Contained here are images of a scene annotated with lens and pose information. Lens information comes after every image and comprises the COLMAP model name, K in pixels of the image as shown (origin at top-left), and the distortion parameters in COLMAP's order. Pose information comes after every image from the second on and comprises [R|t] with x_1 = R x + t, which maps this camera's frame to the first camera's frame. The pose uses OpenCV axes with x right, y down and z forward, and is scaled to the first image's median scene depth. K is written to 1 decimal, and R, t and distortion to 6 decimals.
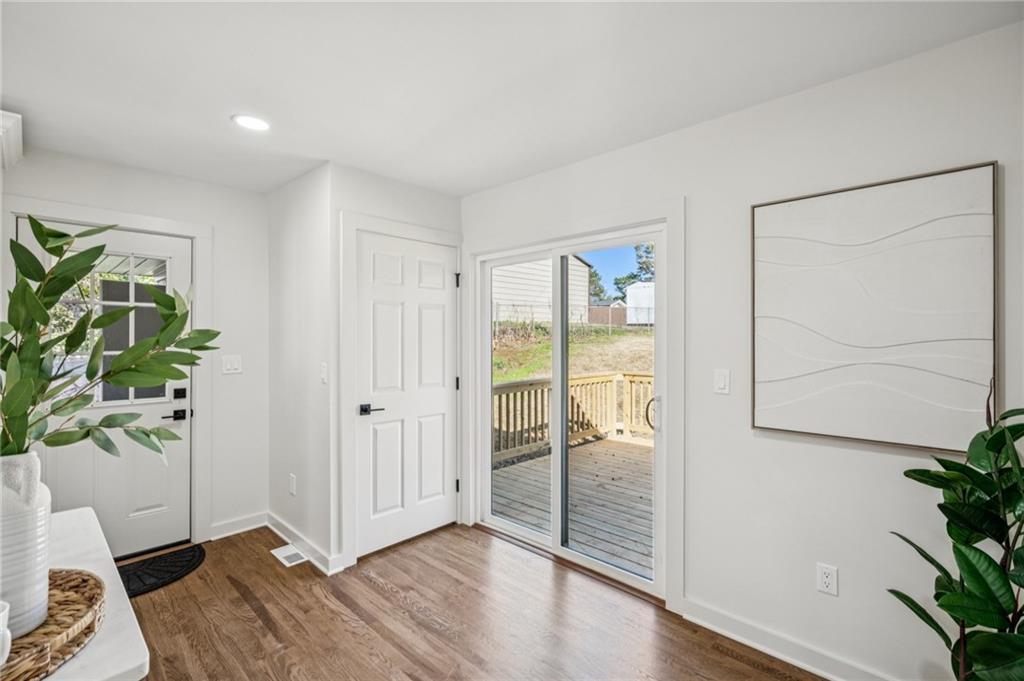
lens RADIAL K [[463.9, 0, 508.9], [0, 463.9, 336.2], [0, 0, 1]] dist [0.005507, 0.000840]
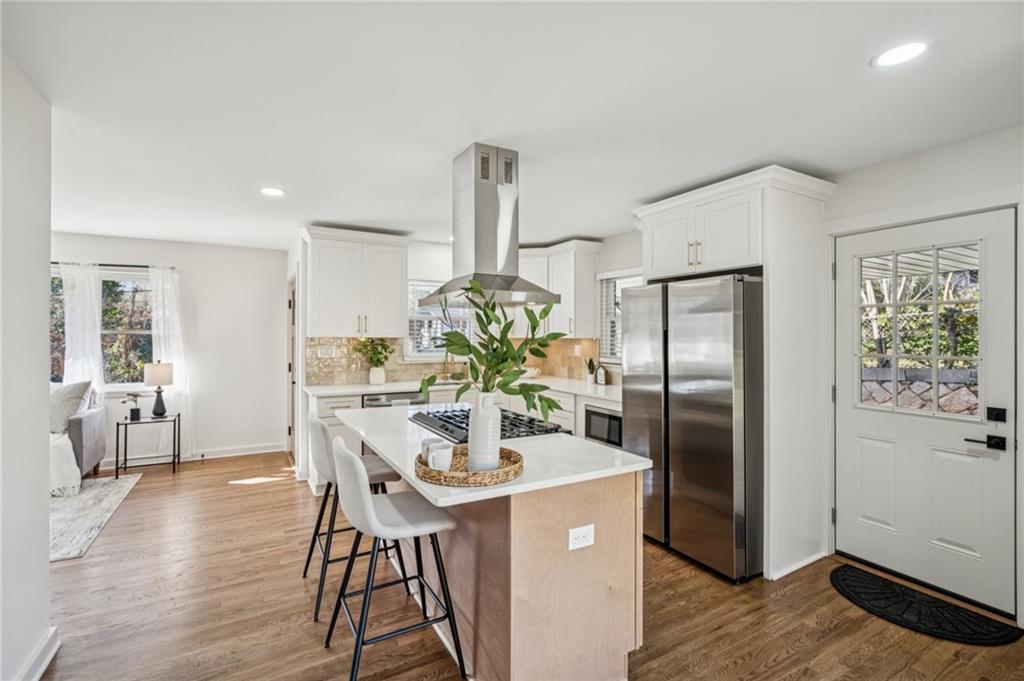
lens RADIAL K [[463.9, 0, 510.6], [0, 463.9, 337.1], [0, 0, 1]] dist [0.005507, 0.000840]
pose [[-0.291752, 0.000971, -0.956493, 0.256763], [-0.003840, 0.999990, 0.002187, -0.002054], [0.956486, 0.004311, -0.291746, 0.466967]]
